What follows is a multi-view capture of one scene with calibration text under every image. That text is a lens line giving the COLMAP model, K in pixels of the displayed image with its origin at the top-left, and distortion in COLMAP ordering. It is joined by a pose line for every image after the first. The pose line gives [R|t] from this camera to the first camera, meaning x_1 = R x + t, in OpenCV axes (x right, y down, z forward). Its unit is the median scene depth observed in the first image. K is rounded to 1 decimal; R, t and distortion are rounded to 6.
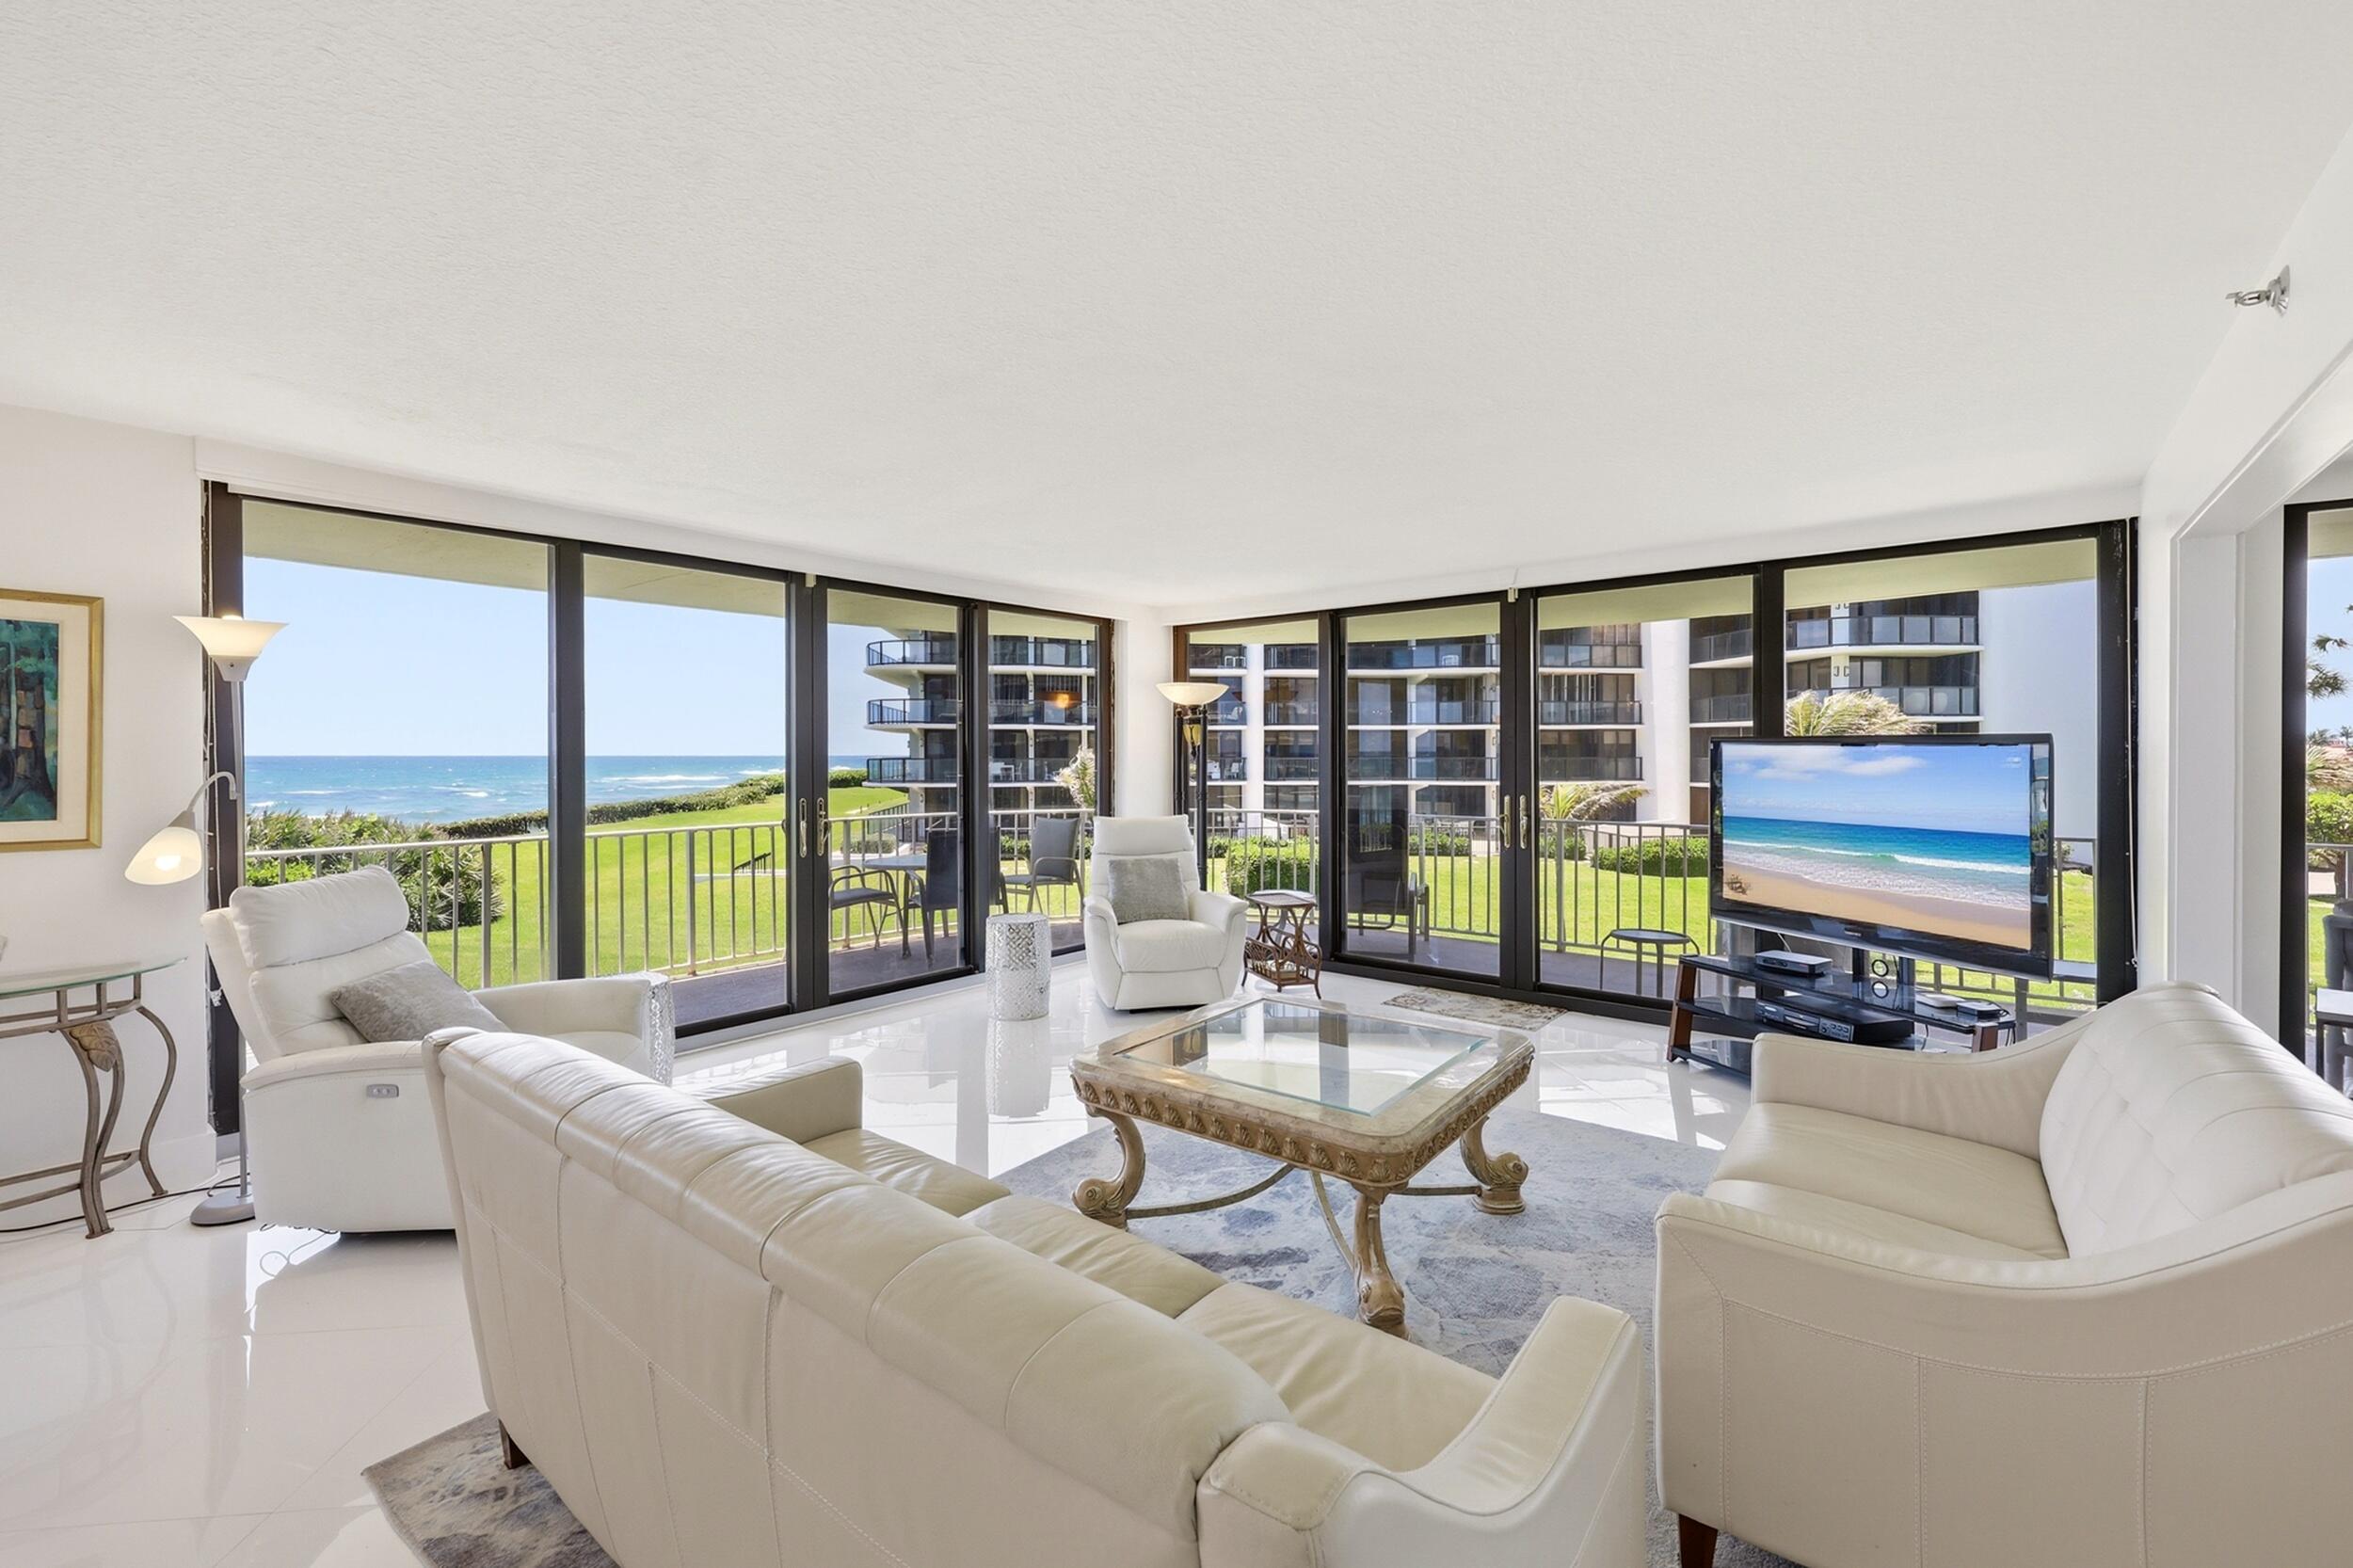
lens RADIAL K [[970.0, 0, 1181.6], [0, 970.0, 780.1], [0, 0, 1]] dist [0.000541, 0.000124]
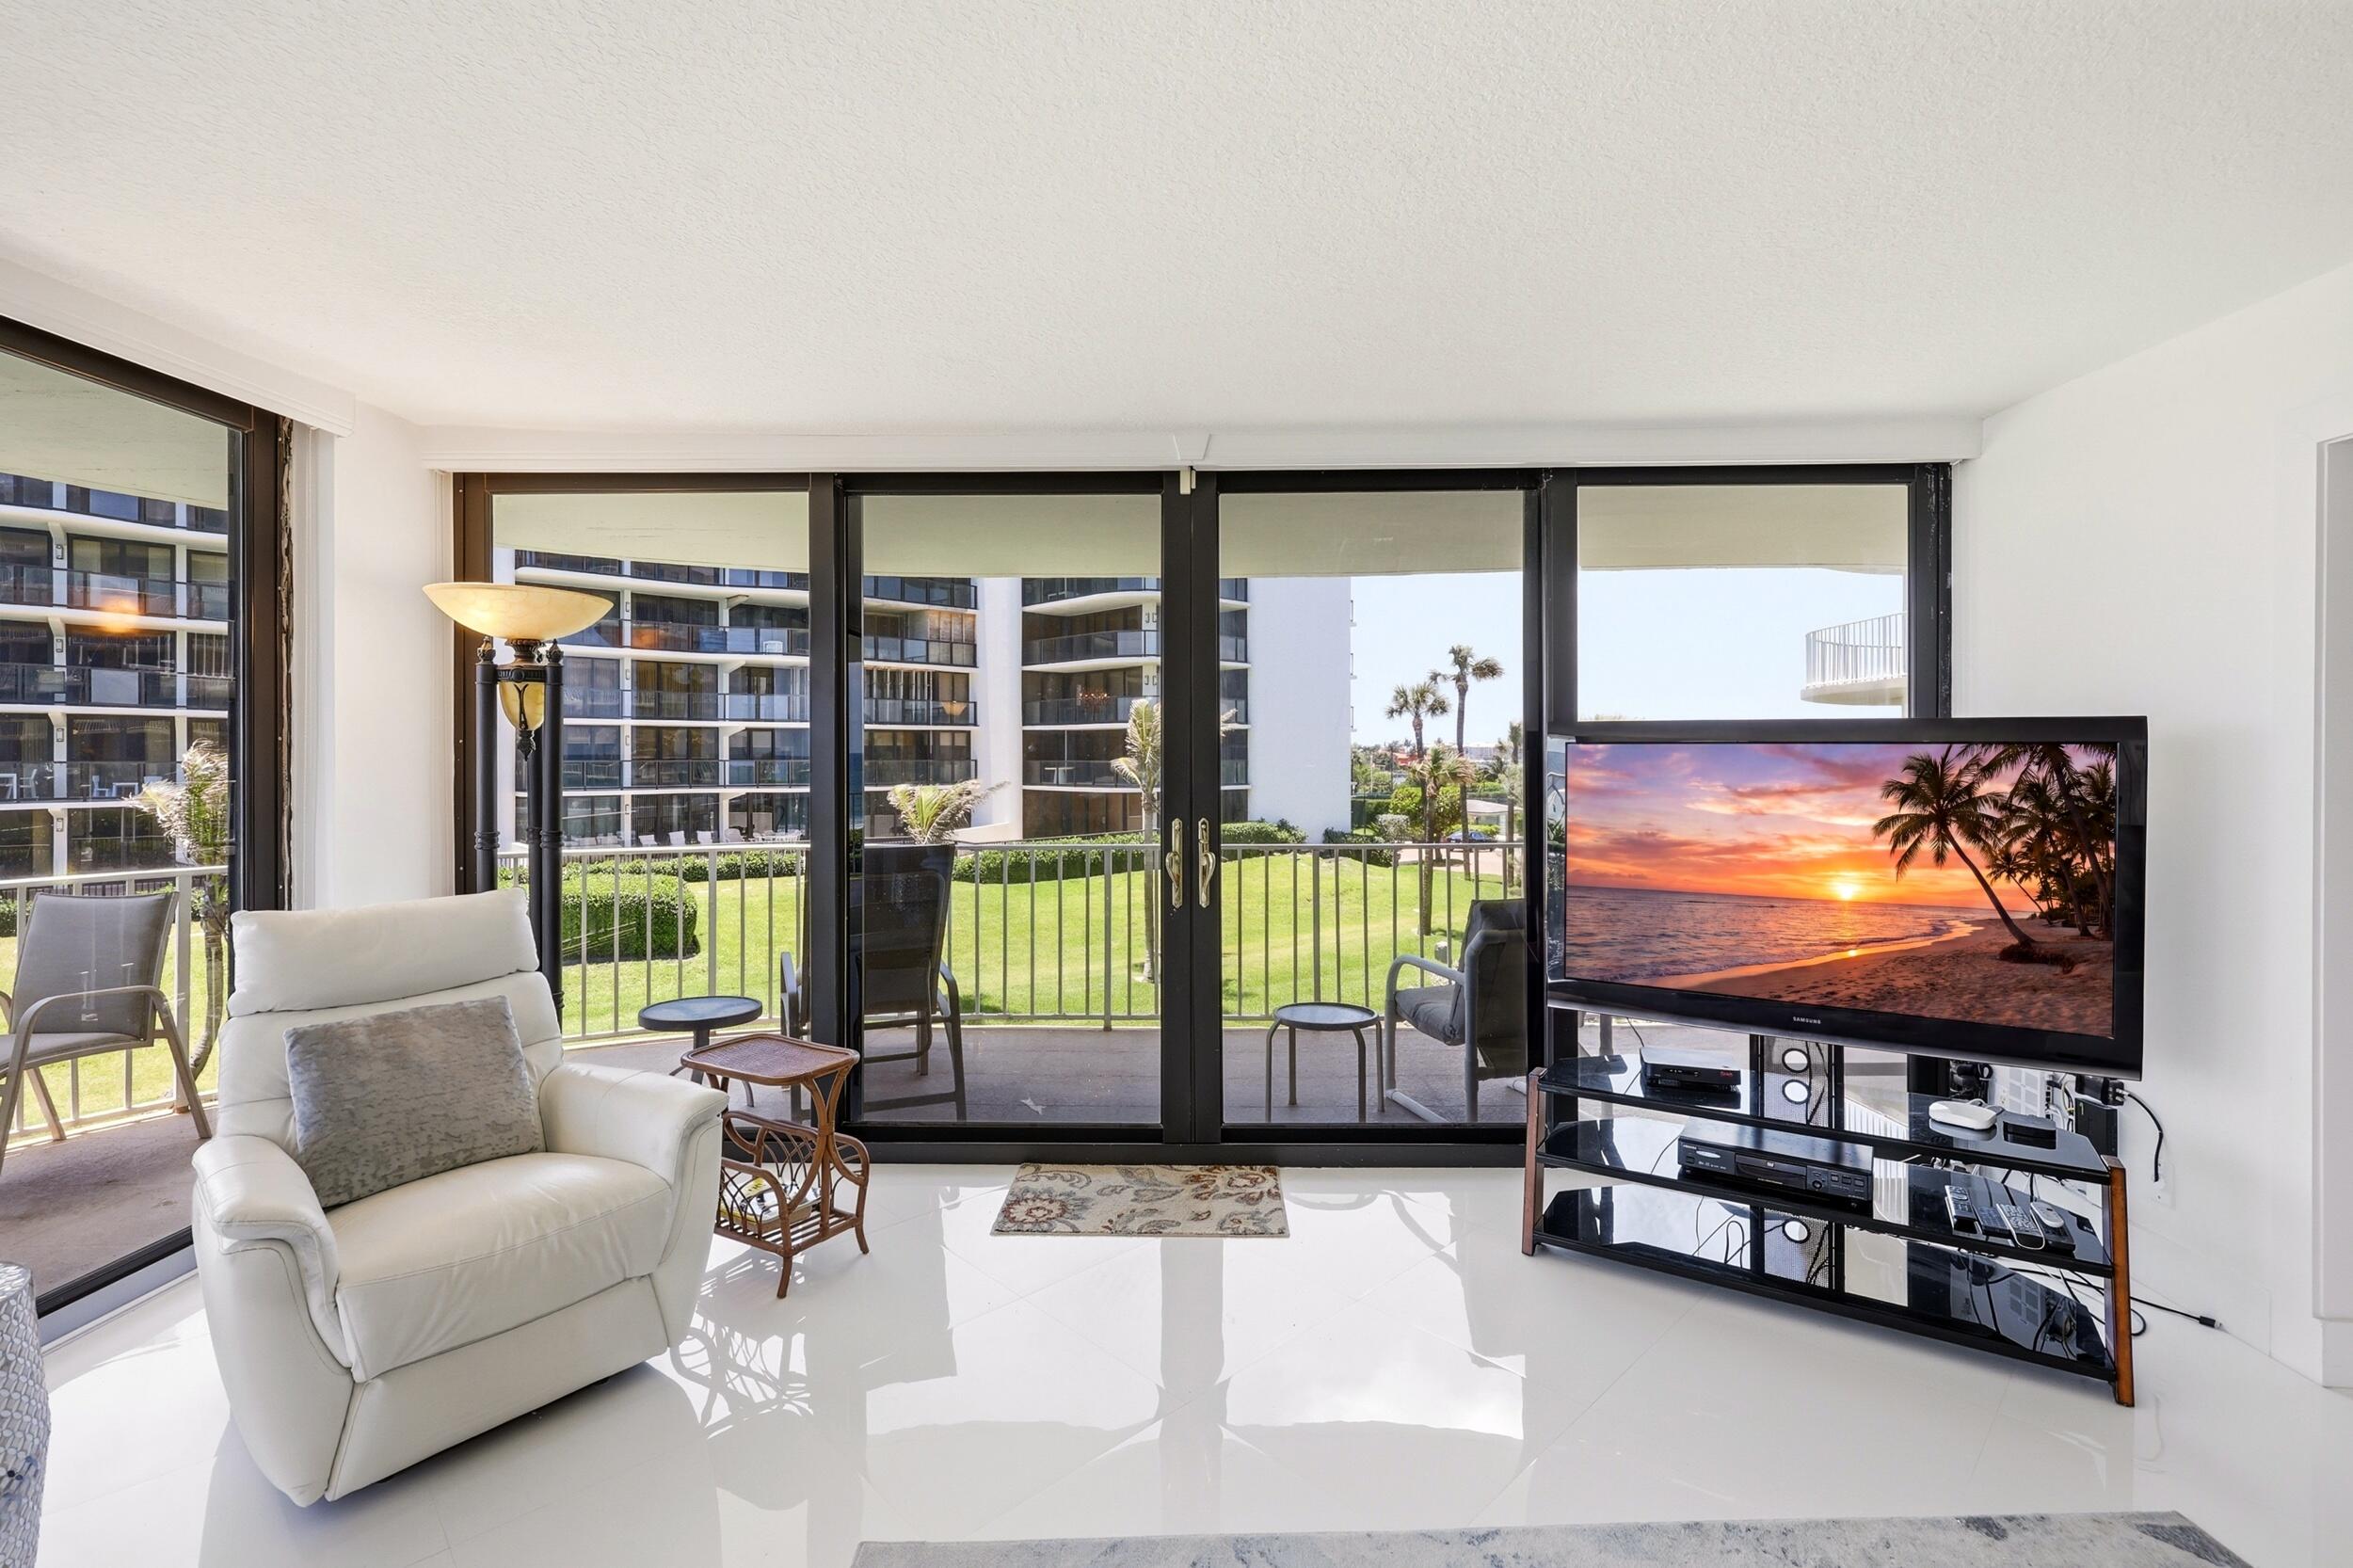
lens RADIAL K [[1041.6, 0, 1177.6], [0, 1041.6, 765.9], [0, 0, 1]] dist [0.002760, 0.000054]
pose [[0.788520, -0.003740, 0.614998, -0.037885], [0.014974, 0.999802, -0.013120, -0.005742], [-0.614827, 0.019554, 0.788419, 0.348715]]
